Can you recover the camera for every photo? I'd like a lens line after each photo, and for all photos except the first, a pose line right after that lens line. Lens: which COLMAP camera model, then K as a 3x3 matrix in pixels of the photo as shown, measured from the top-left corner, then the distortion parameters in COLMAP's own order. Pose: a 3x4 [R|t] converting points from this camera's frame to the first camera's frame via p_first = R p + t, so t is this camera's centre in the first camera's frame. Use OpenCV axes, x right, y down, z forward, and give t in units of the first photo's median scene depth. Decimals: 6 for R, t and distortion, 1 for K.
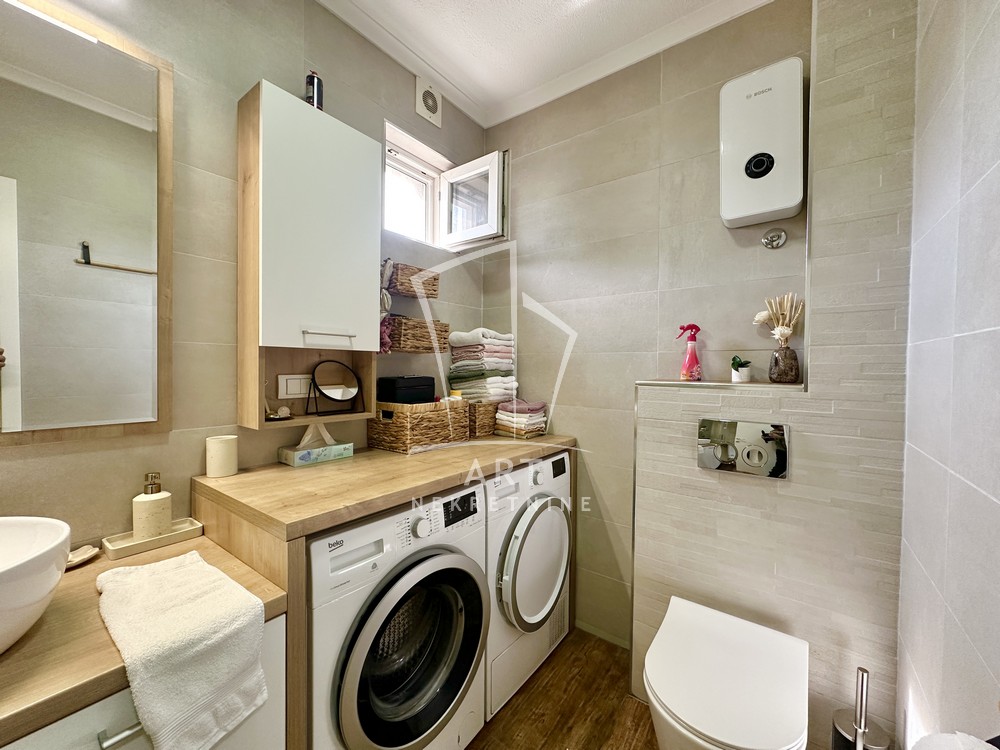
lens RADIAL K [[397.6, 0, 500.0], [0, 397.6, 375.0], [0, 0, 1]] dist [-0.002526, 0.000369]
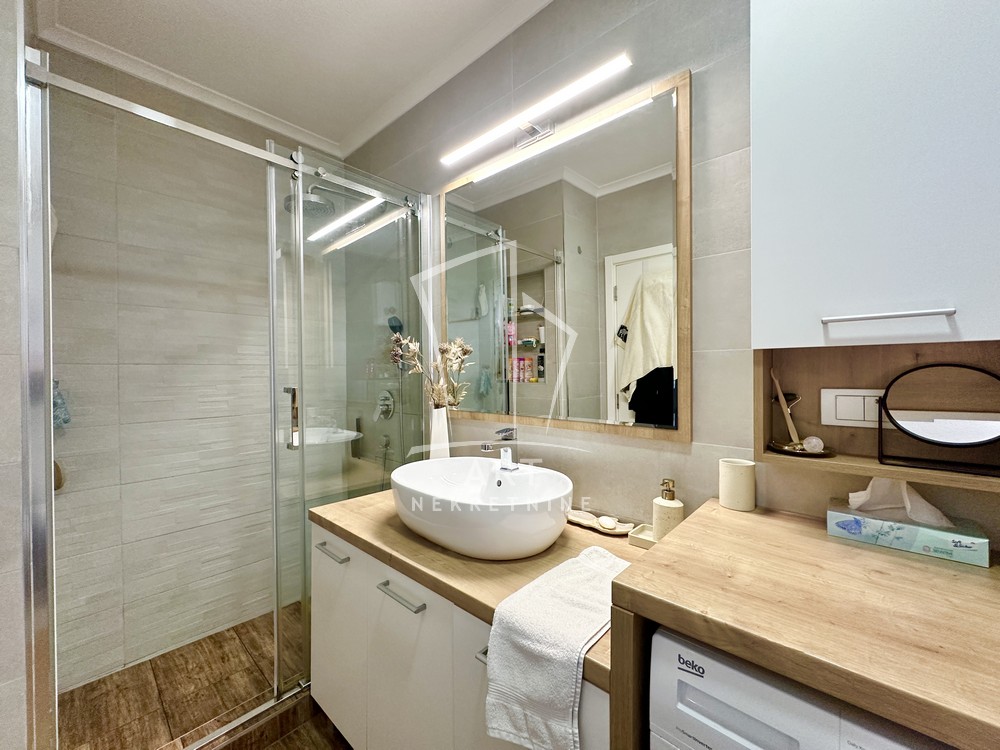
lens RADIAL K [[397.6, 0, 500.0], [0, 397.6, 375.0], [0, 0, 1]] dist [-0.002526, 0.000369]
pose [[-0.091419, -0.001237, -0.995812, 0.183785], [-0.012914, 0.999917, -0.000056, -0.018667], [0.995729, 0.012855, -0.091428, 0.599678]]
